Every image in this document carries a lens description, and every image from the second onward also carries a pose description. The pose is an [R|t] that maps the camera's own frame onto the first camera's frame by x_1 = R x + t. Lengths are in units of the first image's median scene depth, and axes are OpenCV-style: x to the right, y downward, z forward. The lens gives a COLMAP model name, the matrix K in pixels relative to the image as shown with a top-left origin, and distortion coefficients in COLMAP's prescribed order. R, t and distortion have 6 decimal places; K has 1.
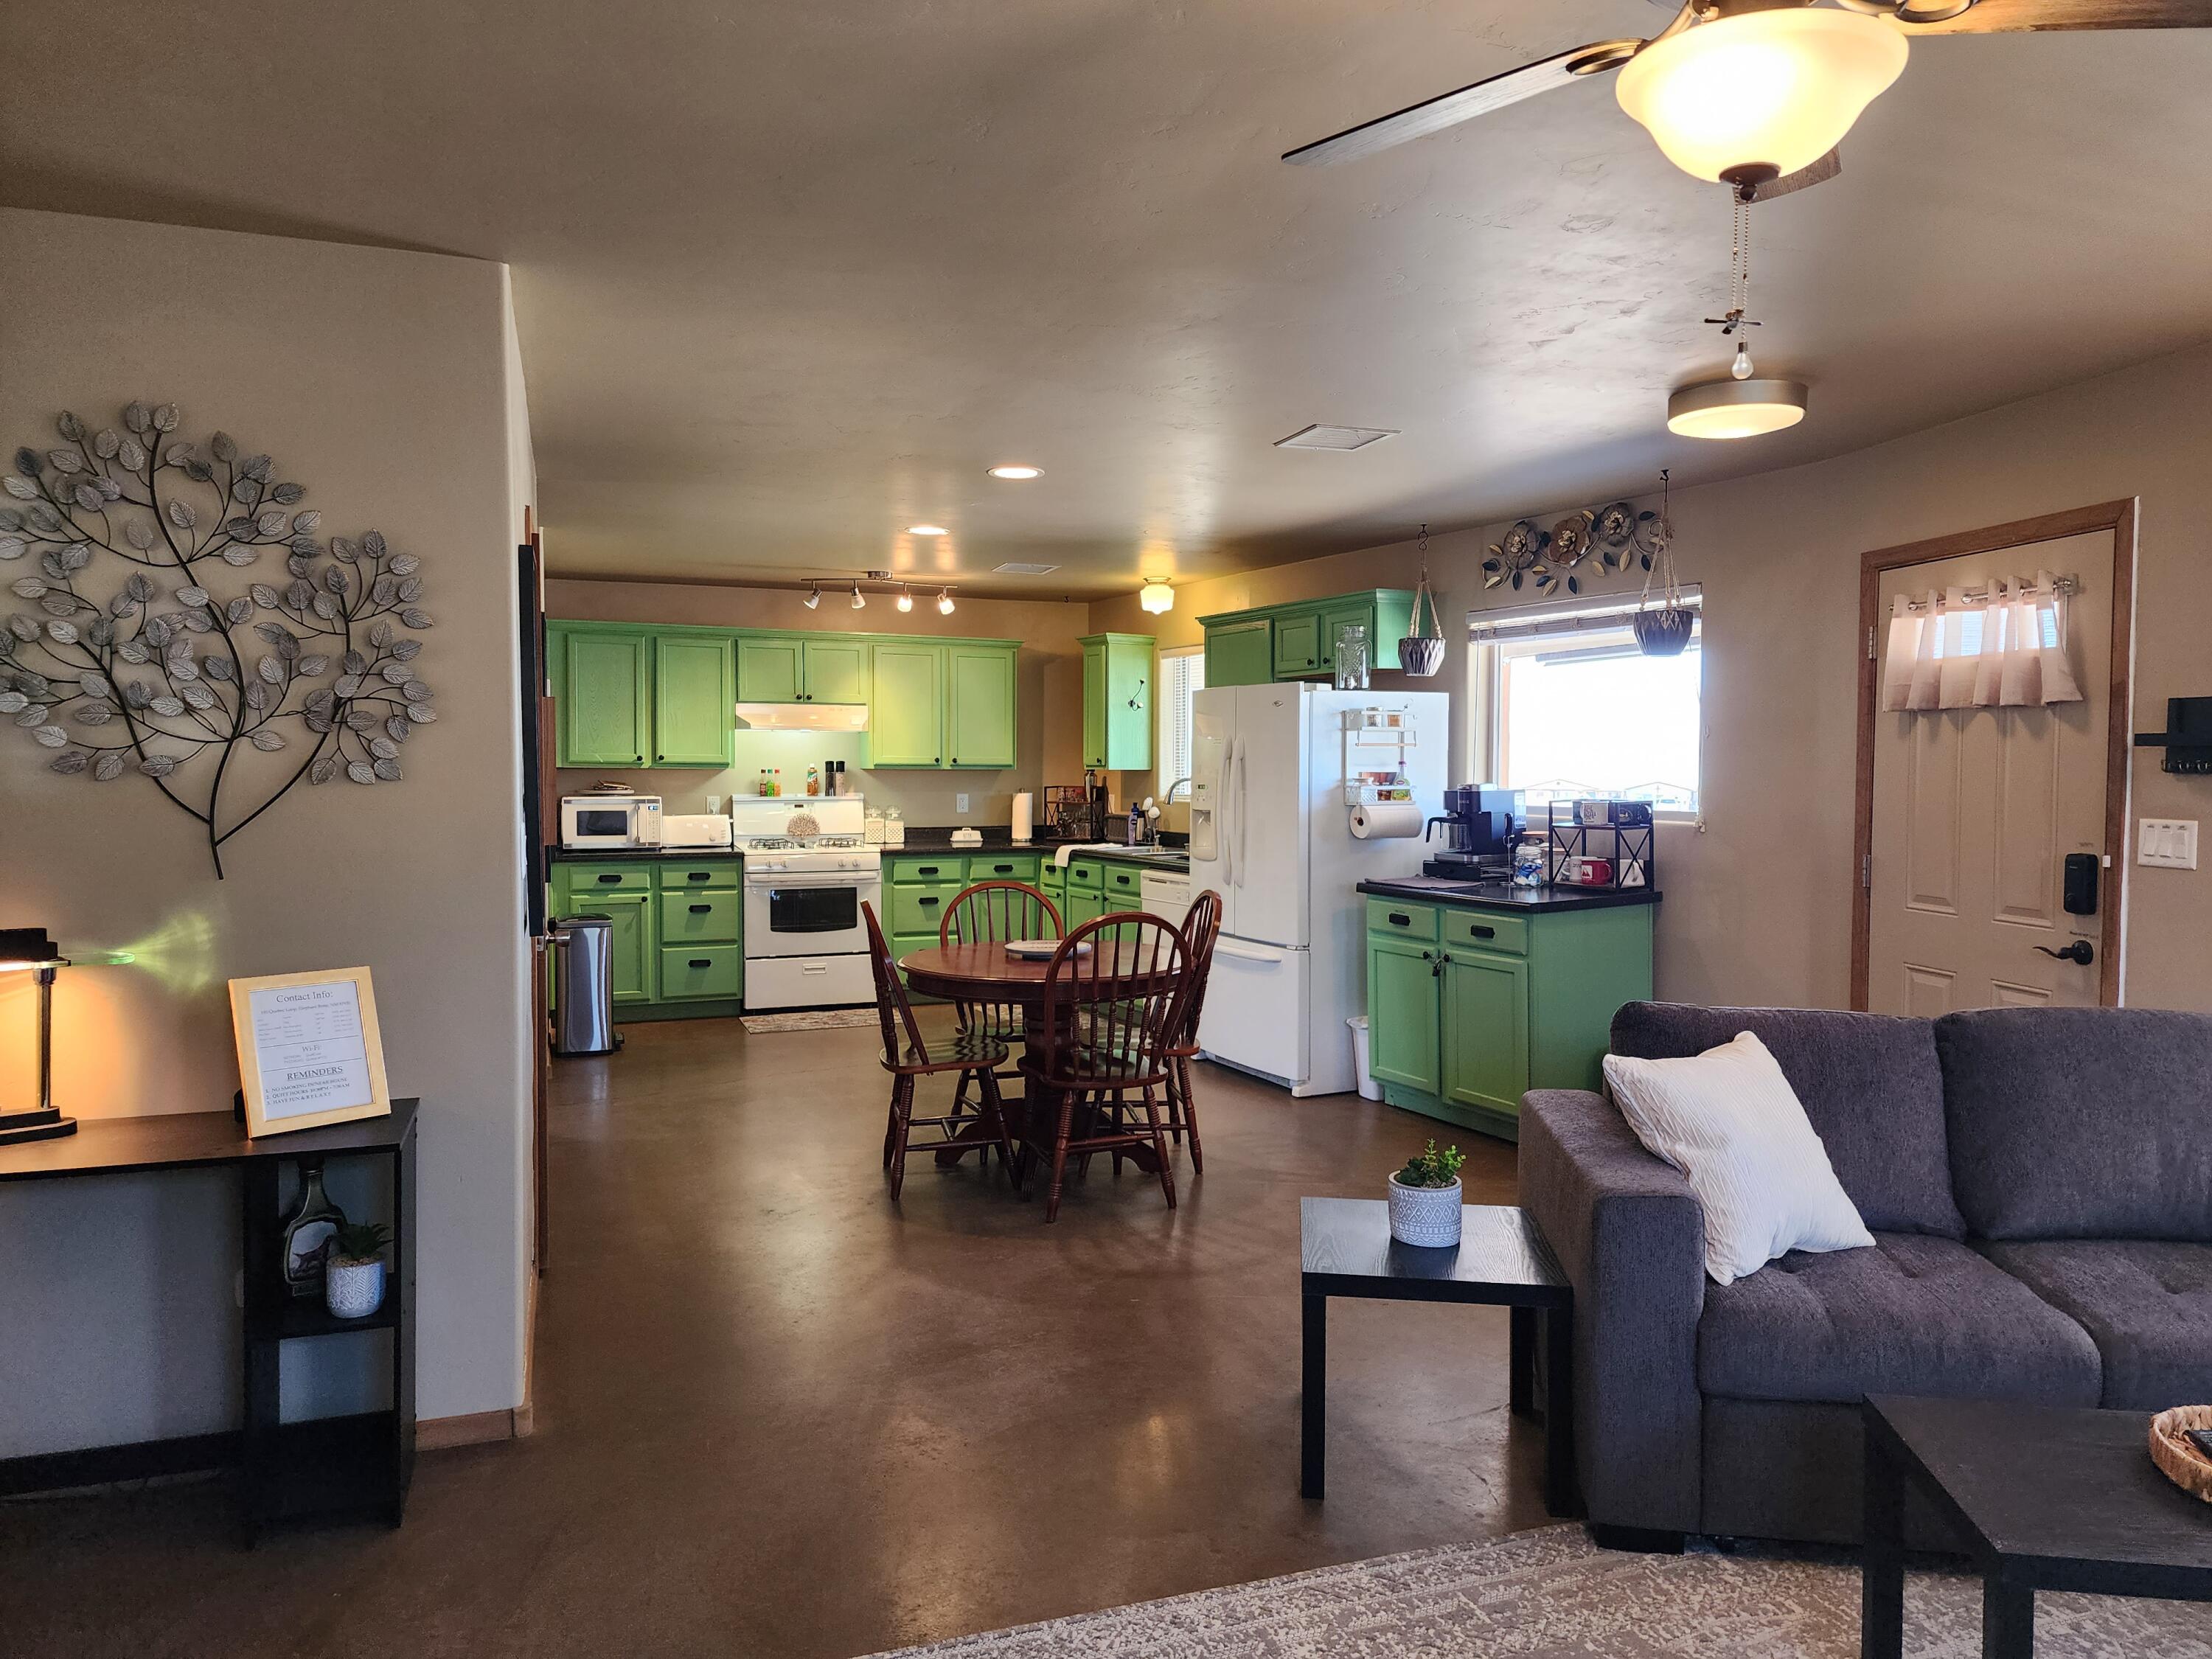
lens RADIAL K [[1494.8, 0, 1117.5], [0, 1494.8, 816.6], [0, 0, 1]] dist [0.061735, -0.070341]
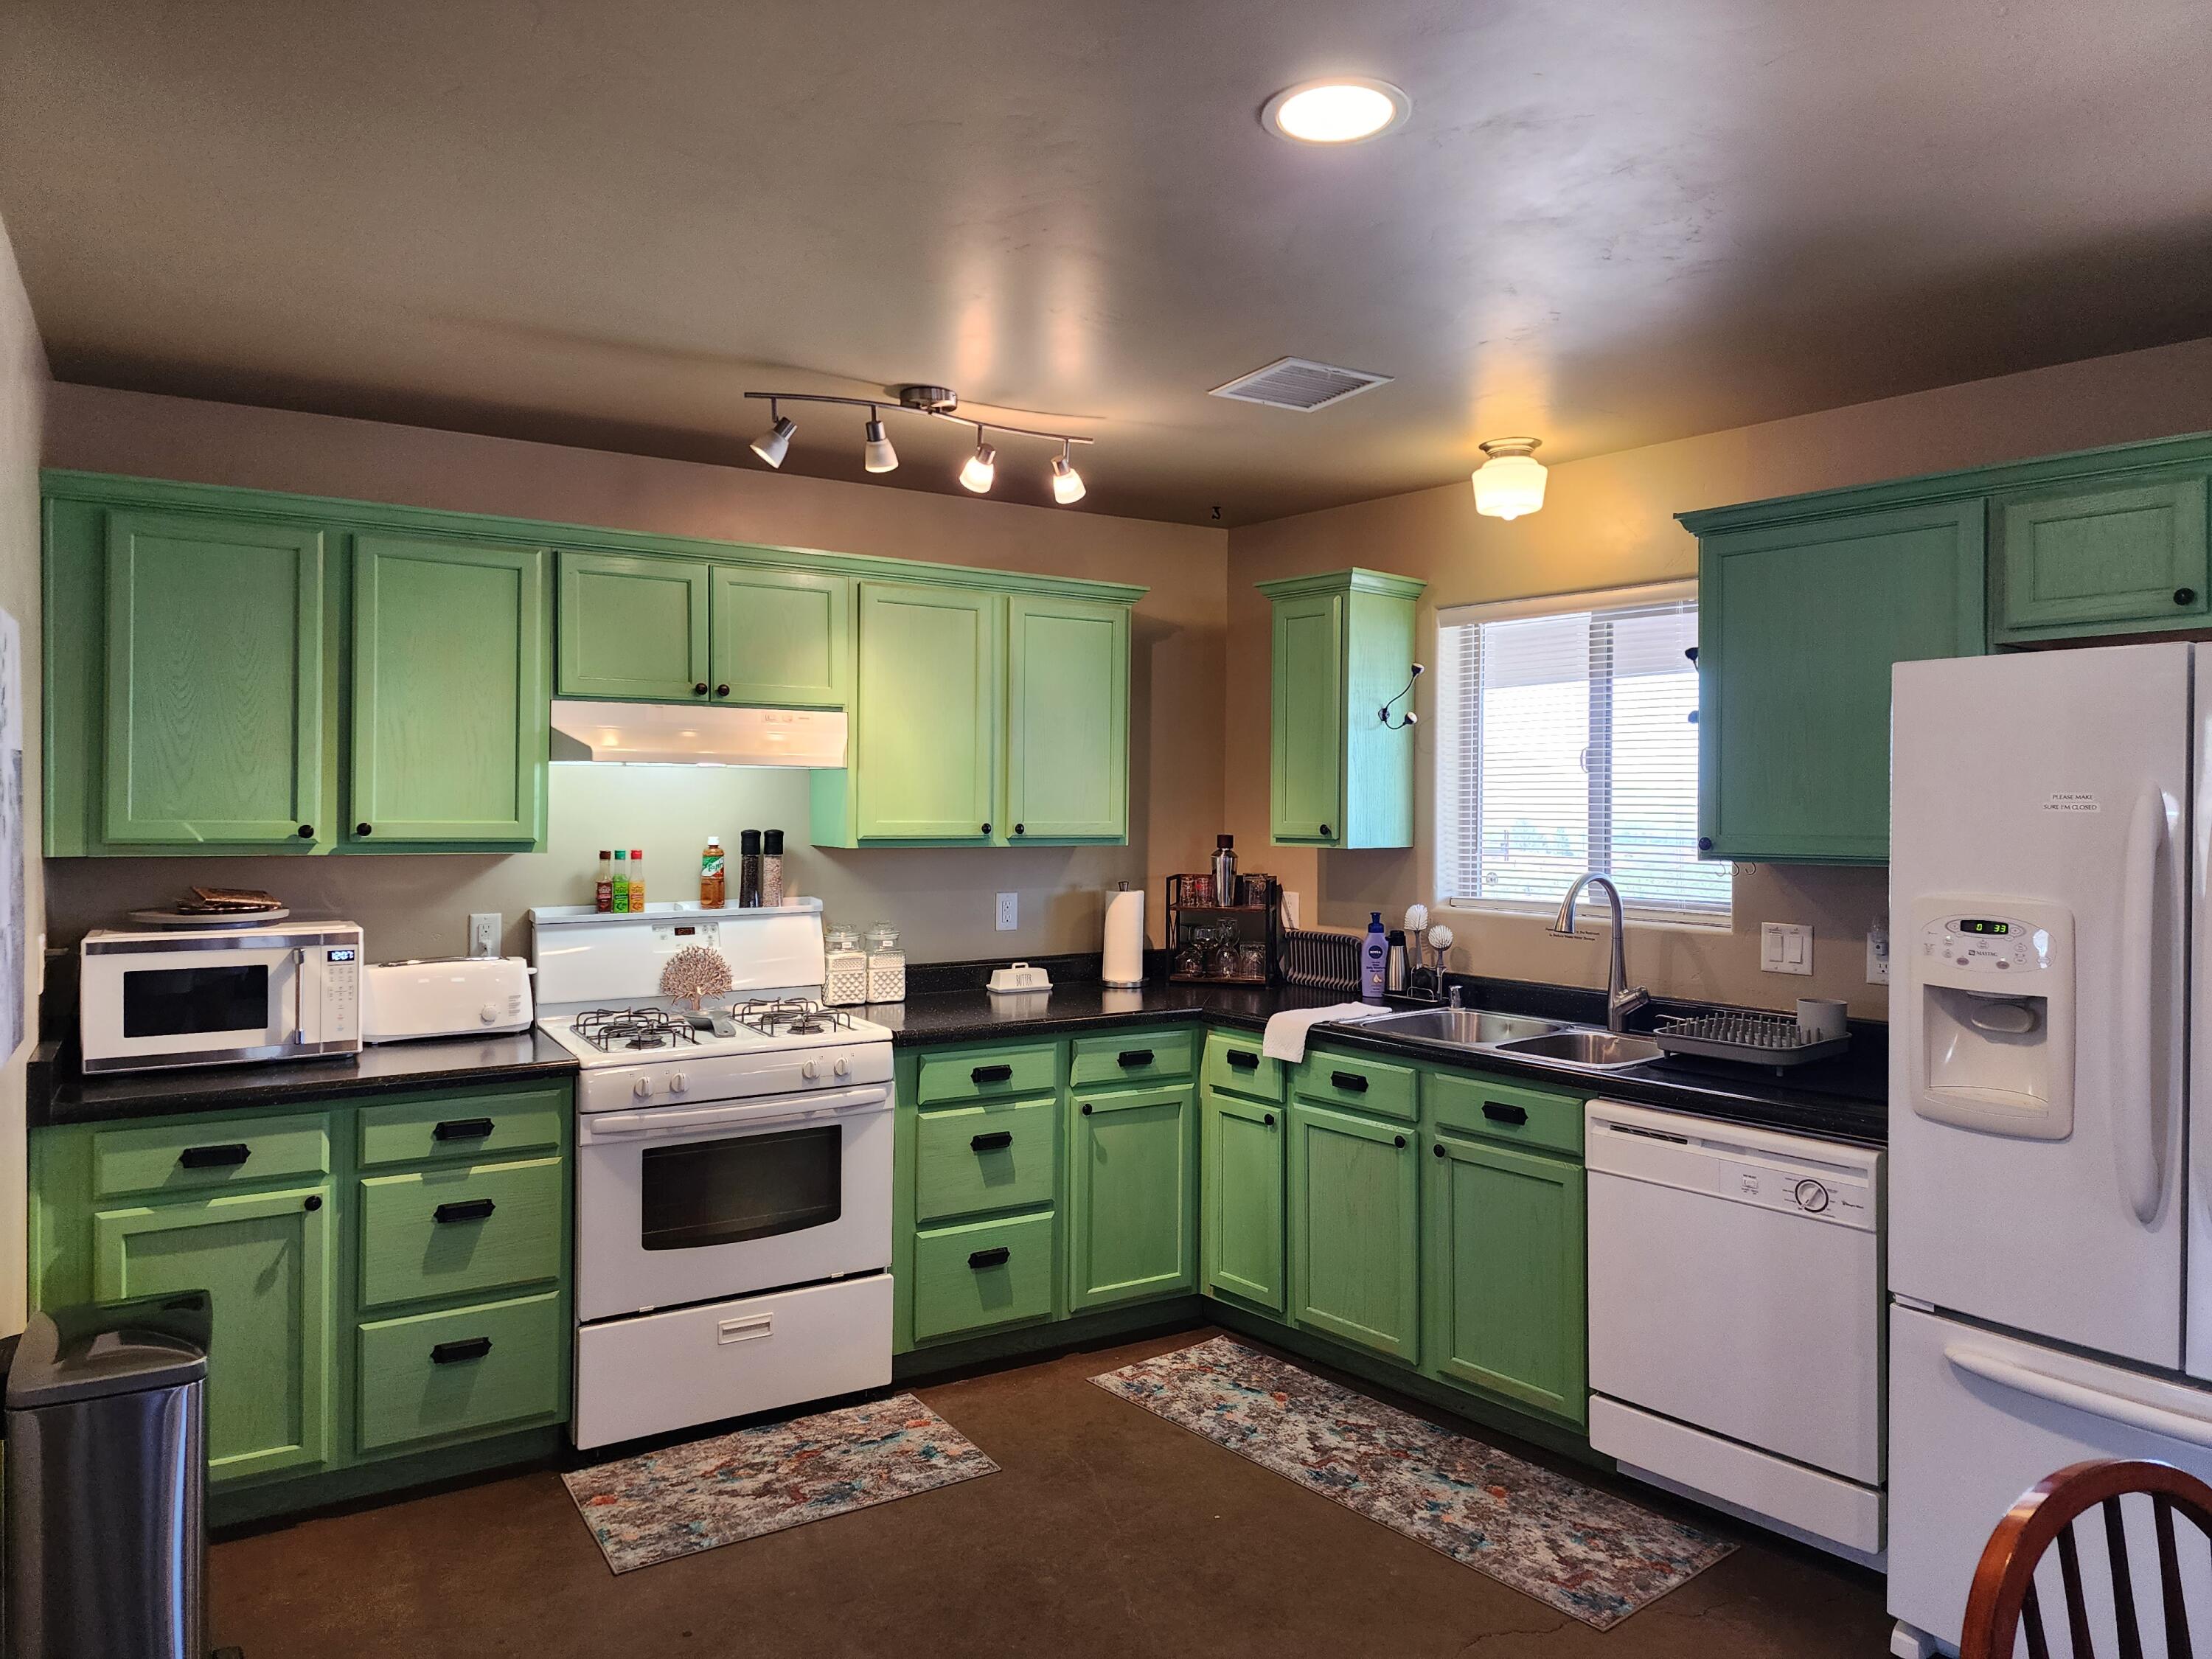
lens RADIAL K [[1473.8, 0, 1101.5], [0, 1473.8, 800.1], [0, 0, 1]] dist [0.074570, -0.068546]
pose [[0.982777, 0.002865, 0.184774, -0.177507], [0.003742, 0.999366, -0.035397, -0.031377], [-0.184758, 0.035479, 0.982143, 0.551006]]
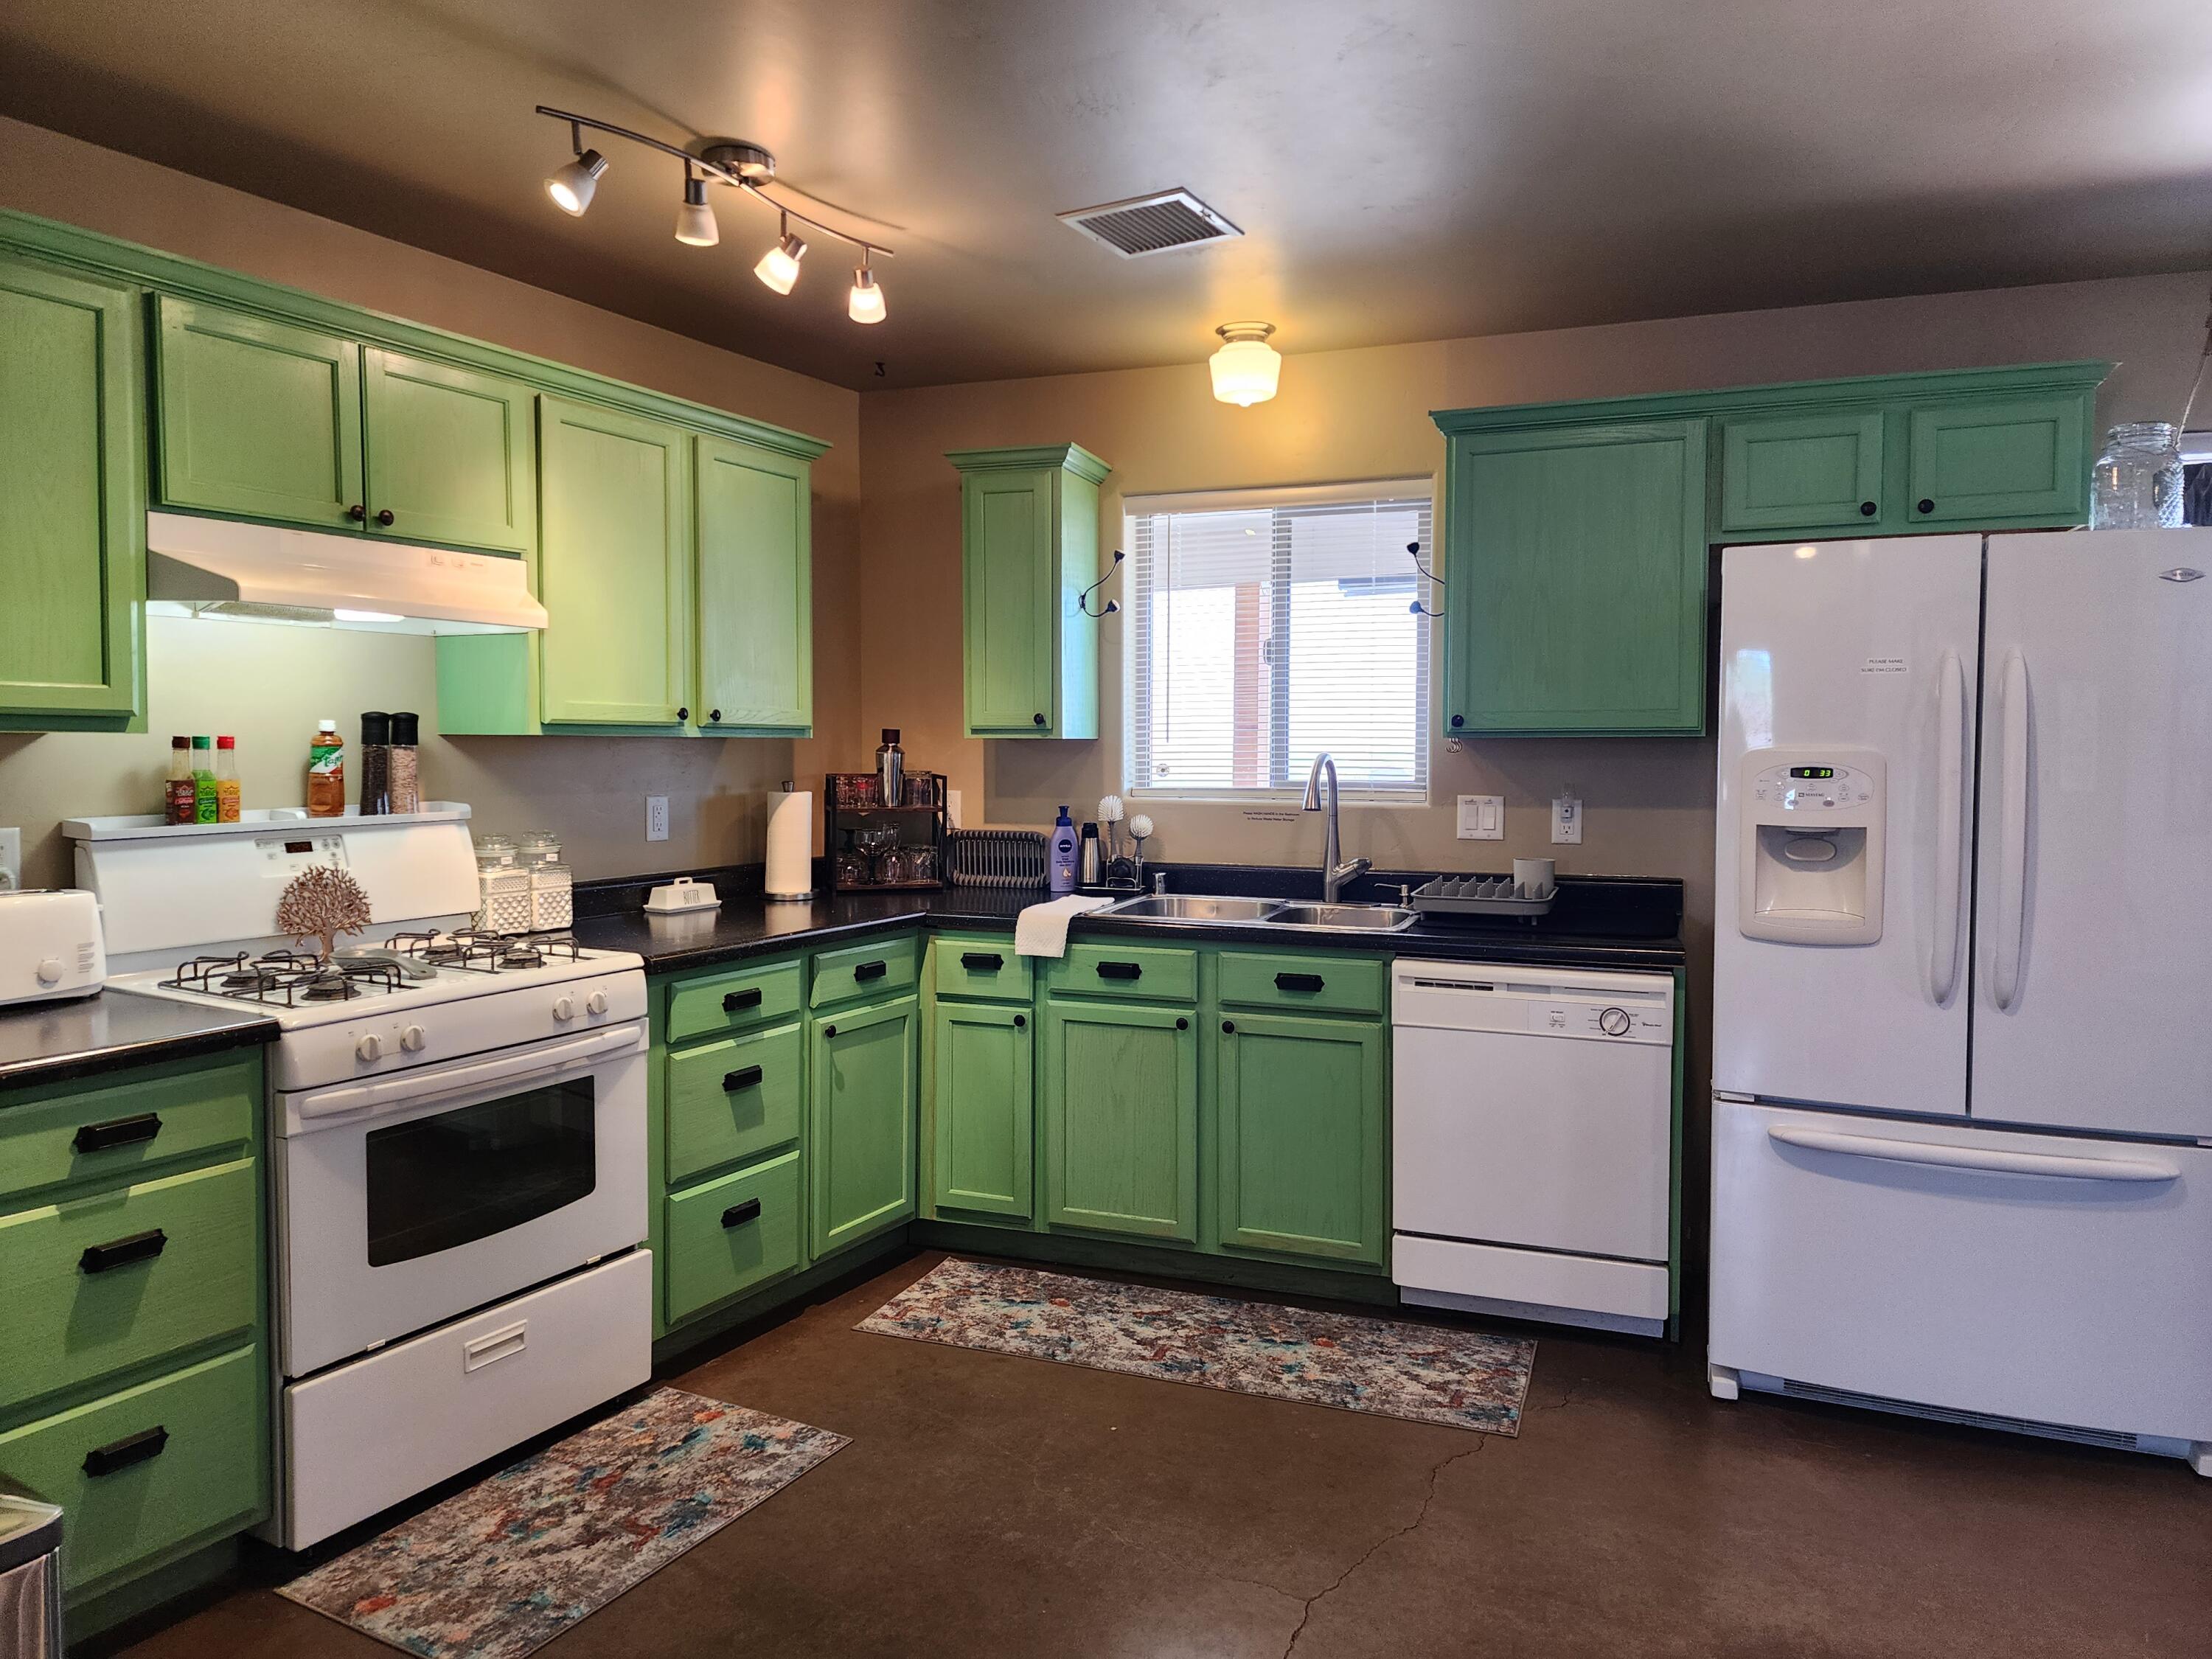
lens RADIAL K [[1473.8, 0, 1101.5], [0, 1473.8, 800.1], [0, 0, 1]] dist [0.074570, -0.068546]
pose [[0.762356, -0.026595, 0.646611, -0.302501], [0.023263, 0.999636, 0.013688, -0.018542], [-0.646739, 0.004607, 0.762697, 0.650292]]
